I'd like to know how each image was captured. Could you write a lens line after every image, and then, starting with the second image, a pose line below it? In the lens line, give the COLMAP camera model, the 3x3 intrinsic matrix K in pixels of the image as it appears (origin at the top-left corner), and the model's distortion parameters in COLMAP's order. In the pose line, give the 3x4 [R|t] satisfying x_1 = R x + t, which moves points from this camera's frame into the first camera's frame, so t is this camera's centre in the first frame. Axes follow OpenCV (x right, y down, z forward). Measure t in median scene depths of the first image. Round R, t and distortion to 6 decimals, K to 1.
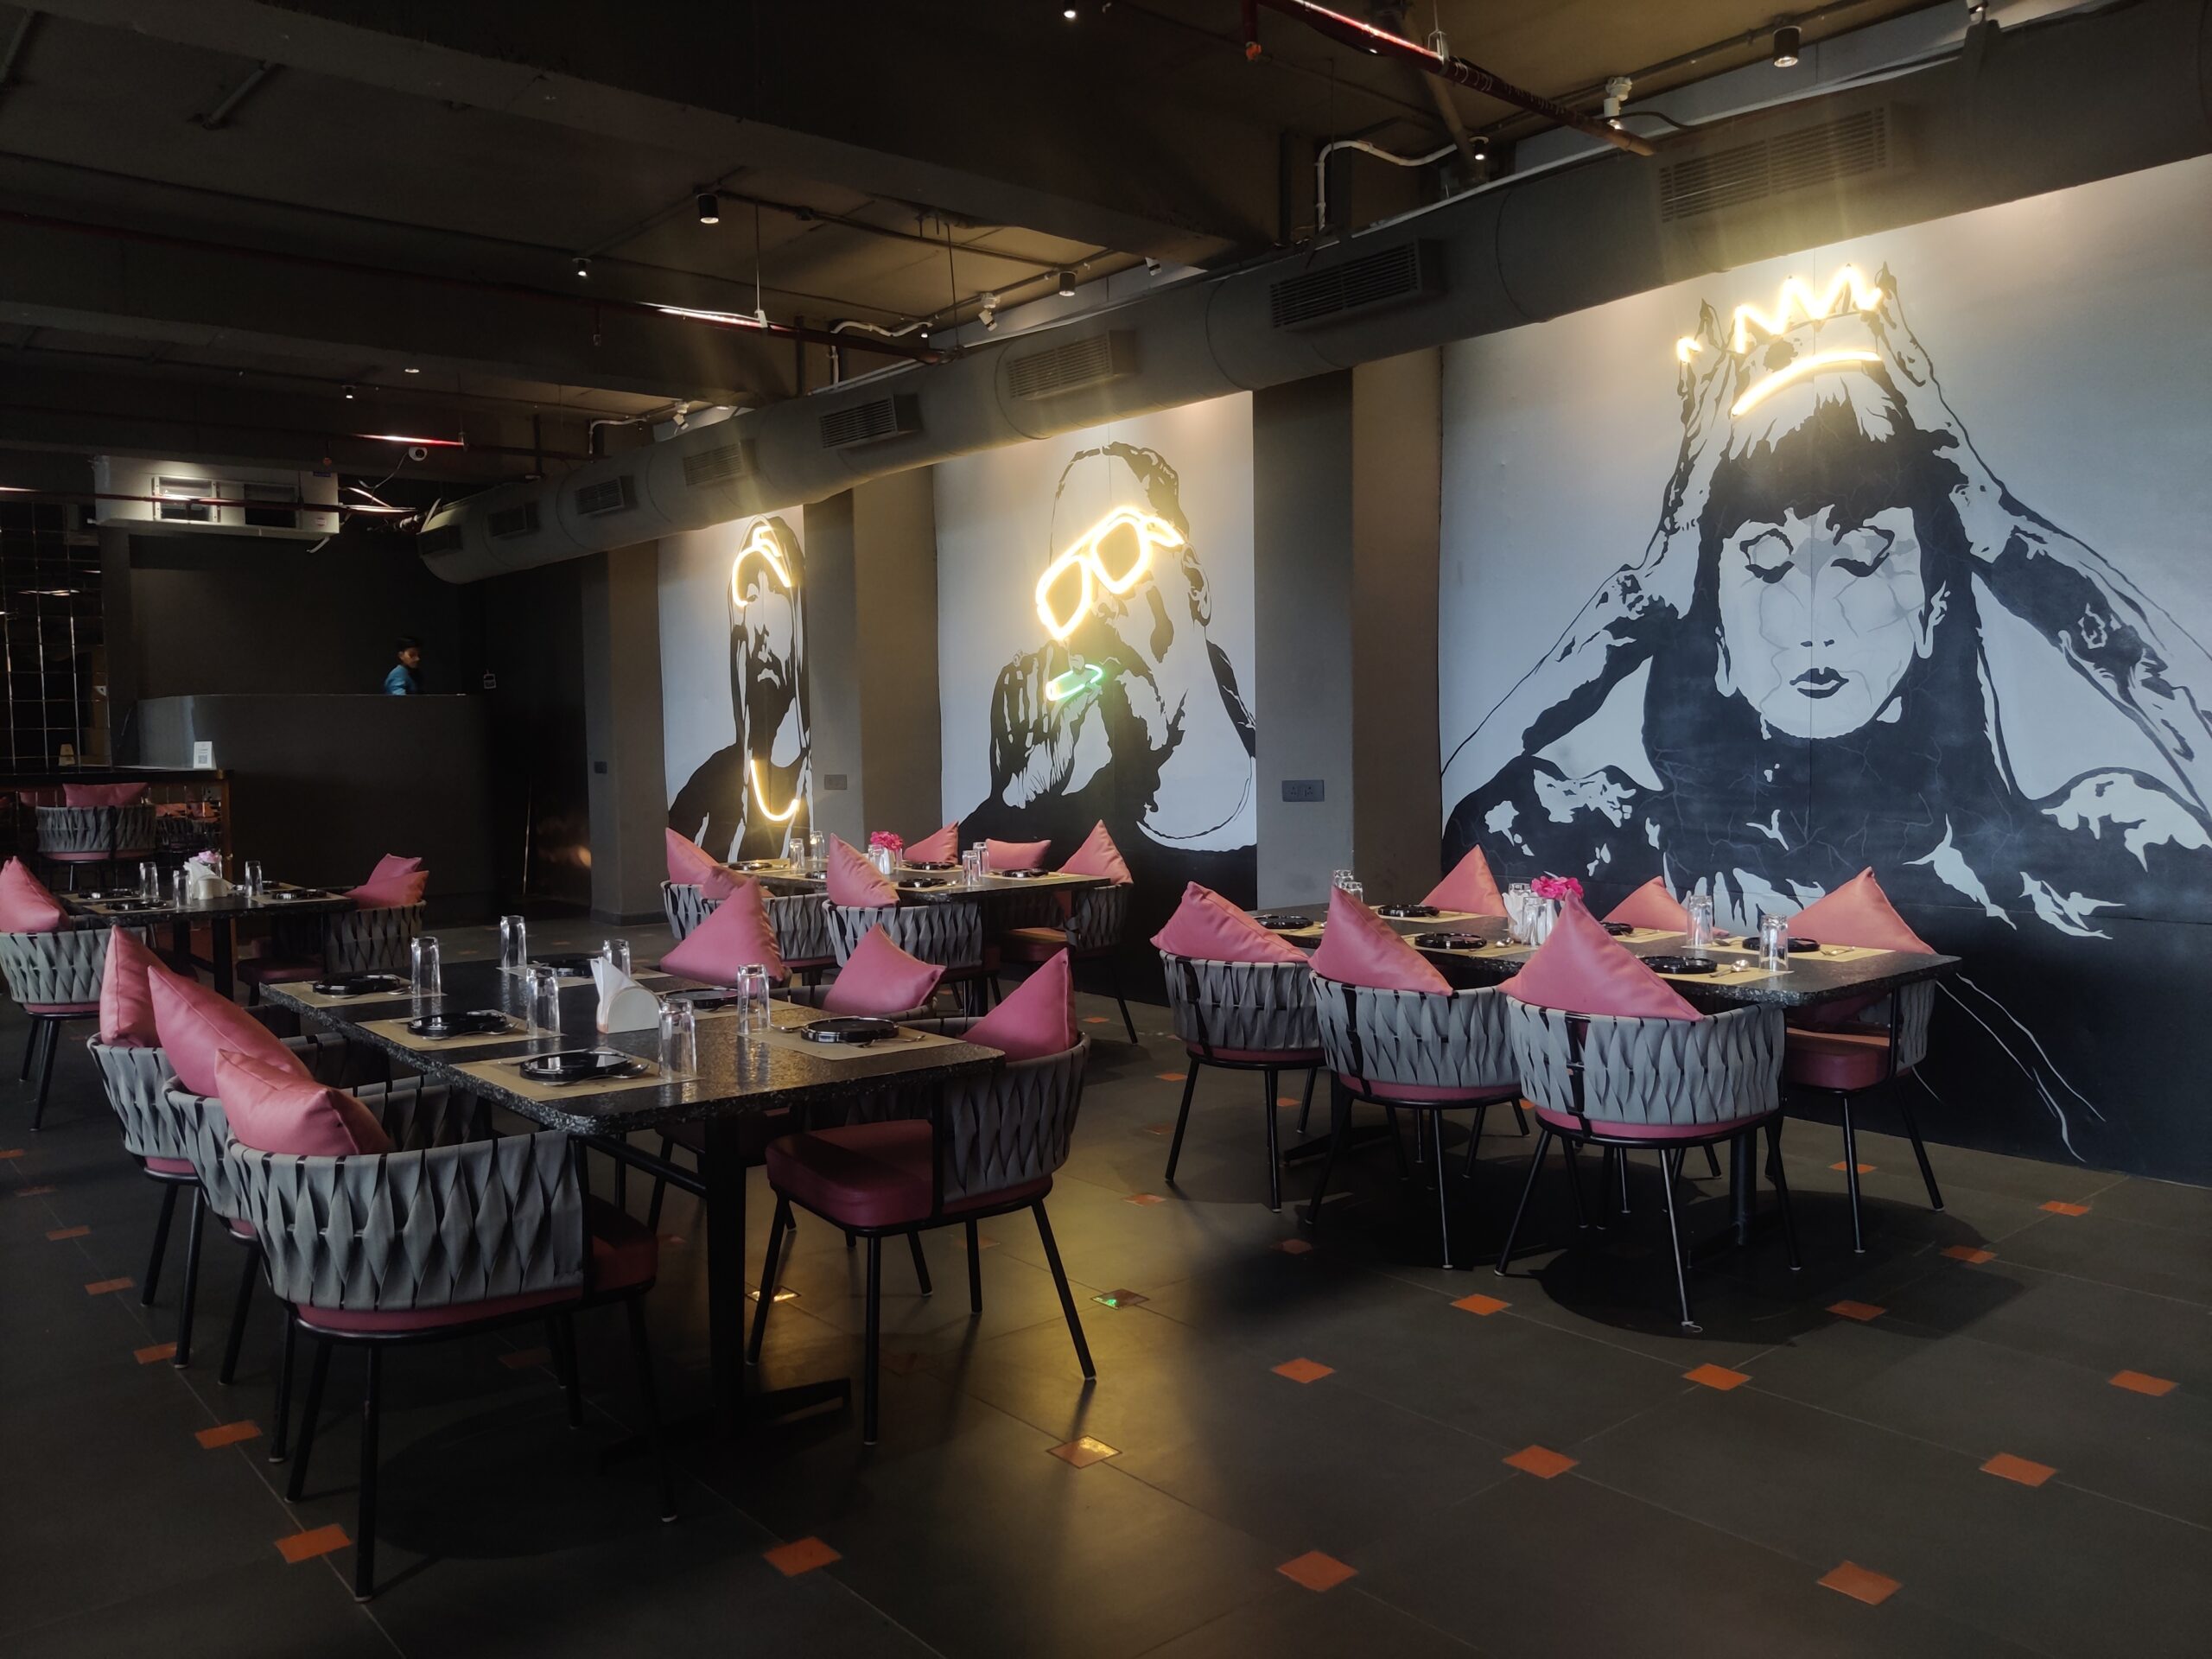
lens RADIAL K [[1785.1, 0, 1113.6], [0, 1785.1, 880.8], [0, 0, 1]] dist [0.060475, -0.160727]
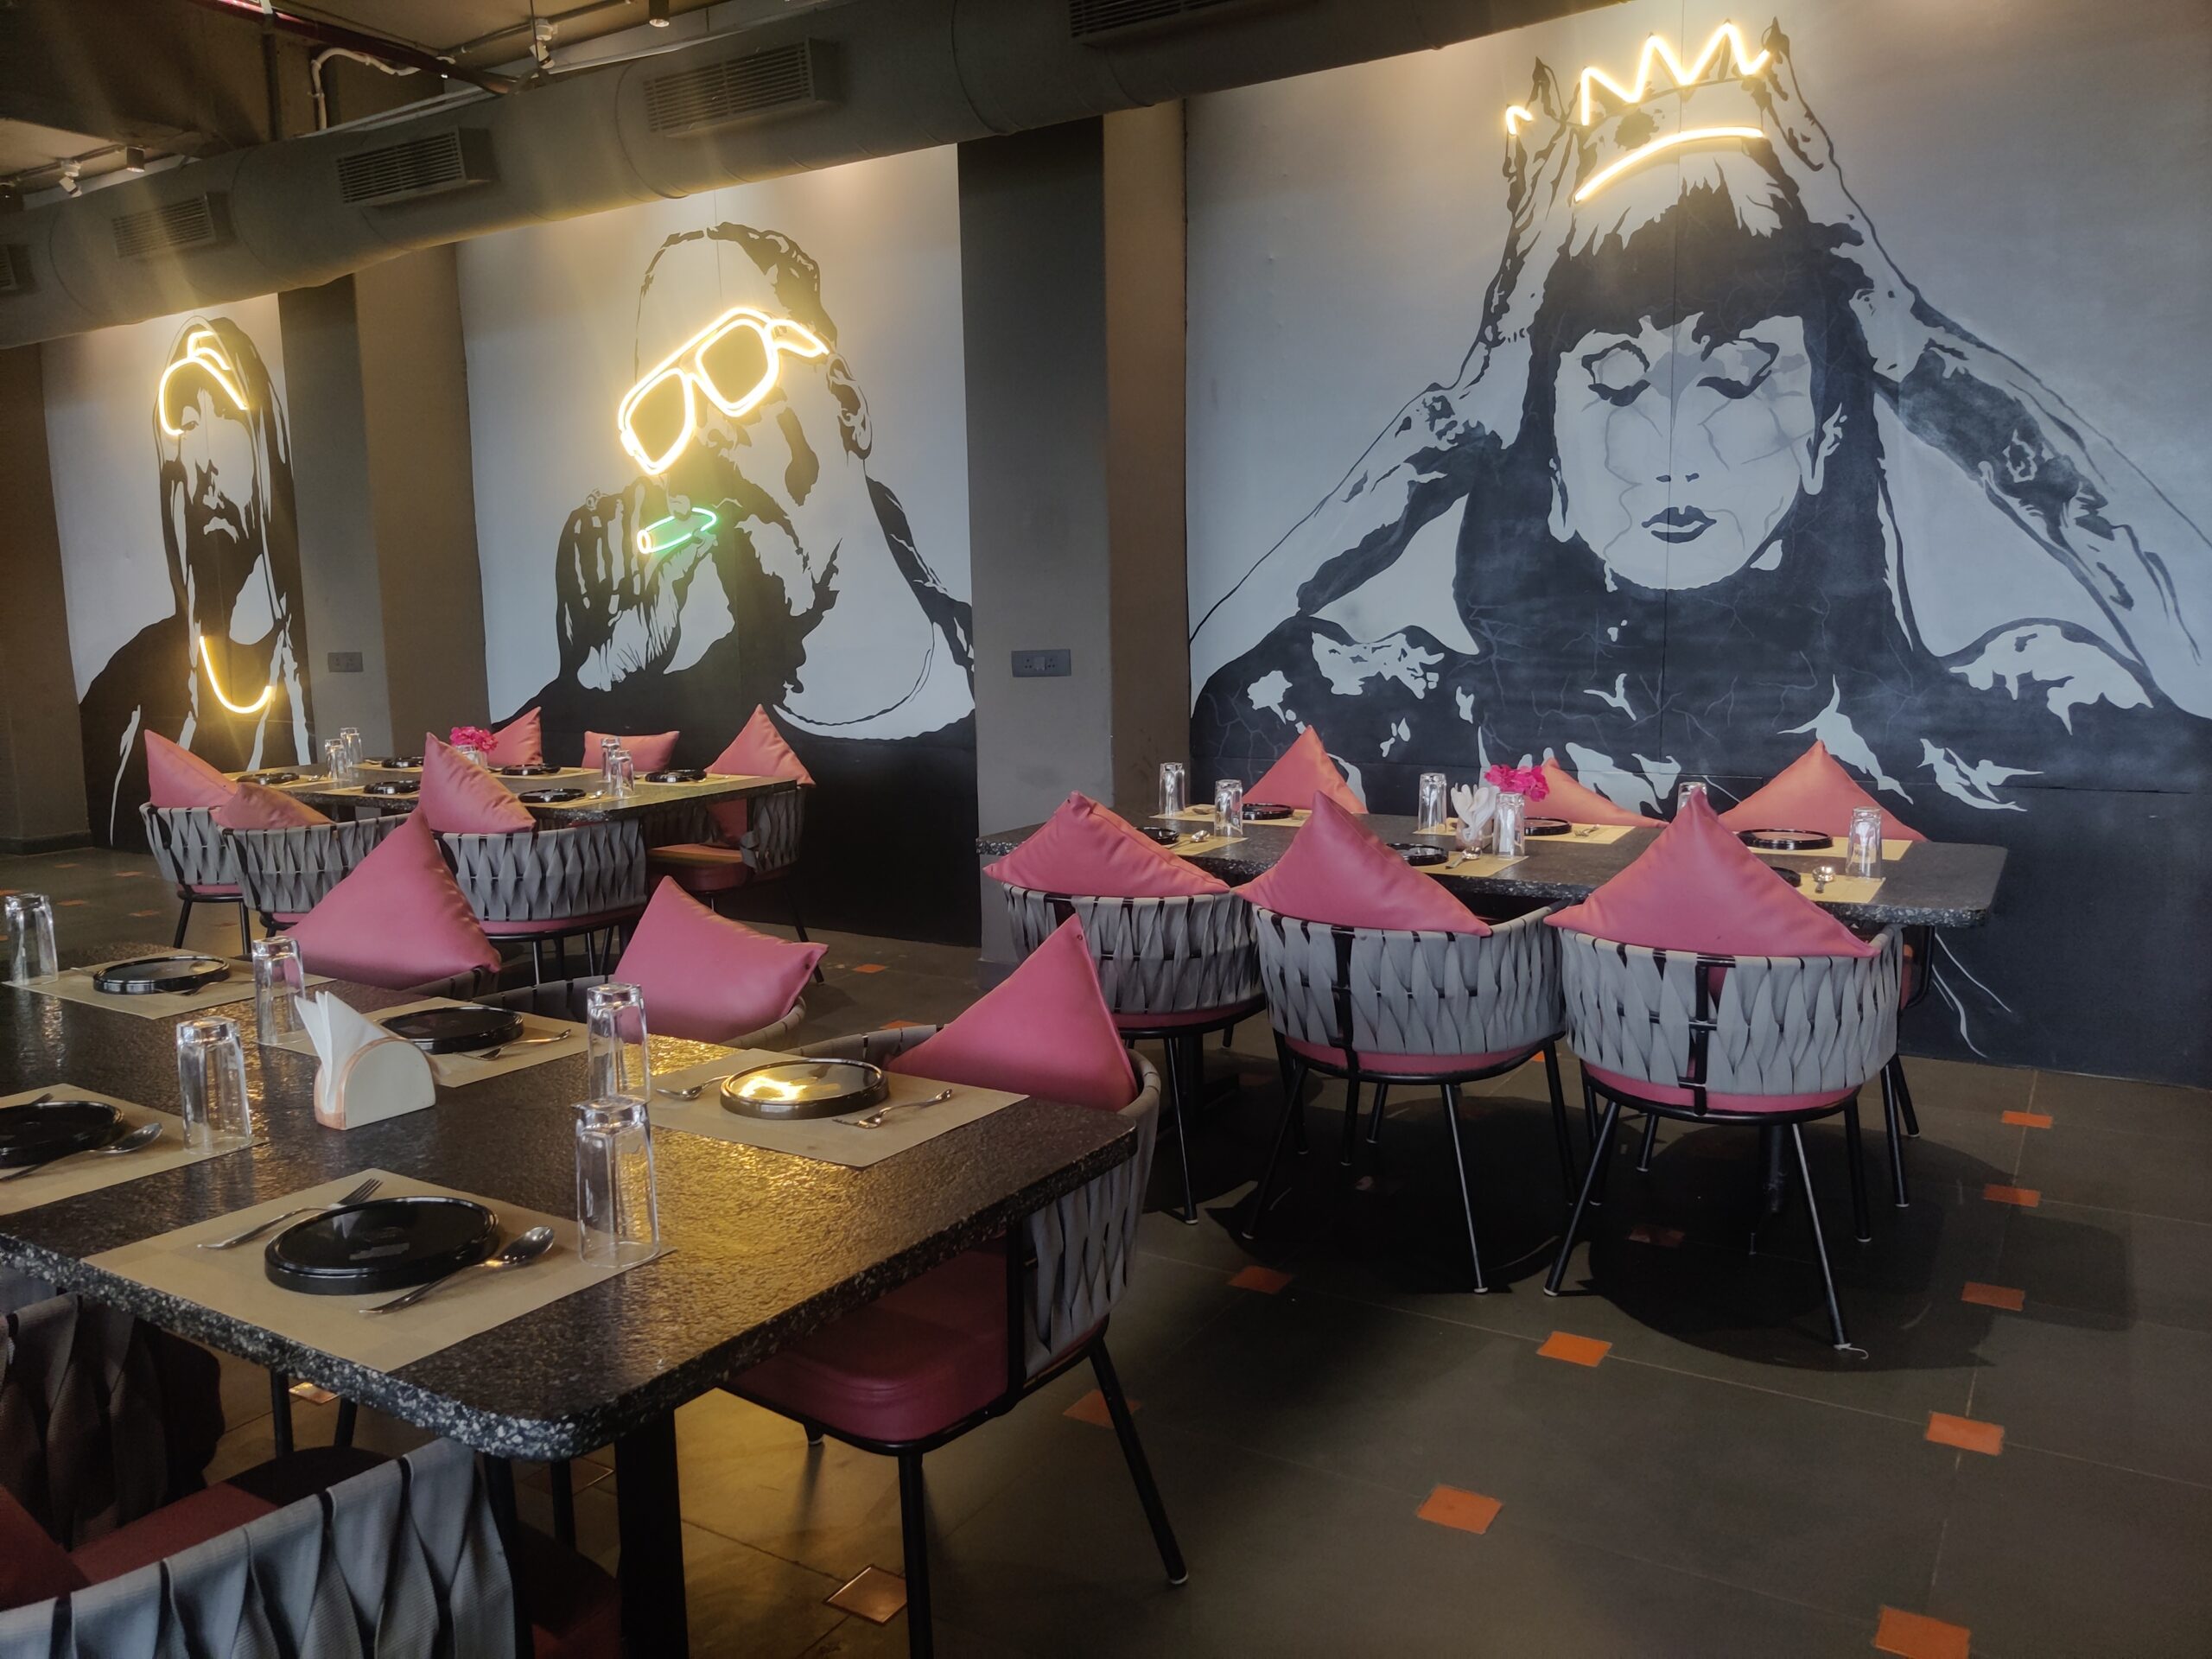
lens RADIAL K [[1785.1, 0, 1113.6], [0, 1785.1, 880.8], [0, 0, 1]] dist [0.060475, -0.160727]
pose [[0.949949, -0.055559, 0.307424, -0.130133], [0.033686, 0.996538, 0.076008, -0.013772], [-0.310582, -0.061848, 0.948532, 0.242827]]
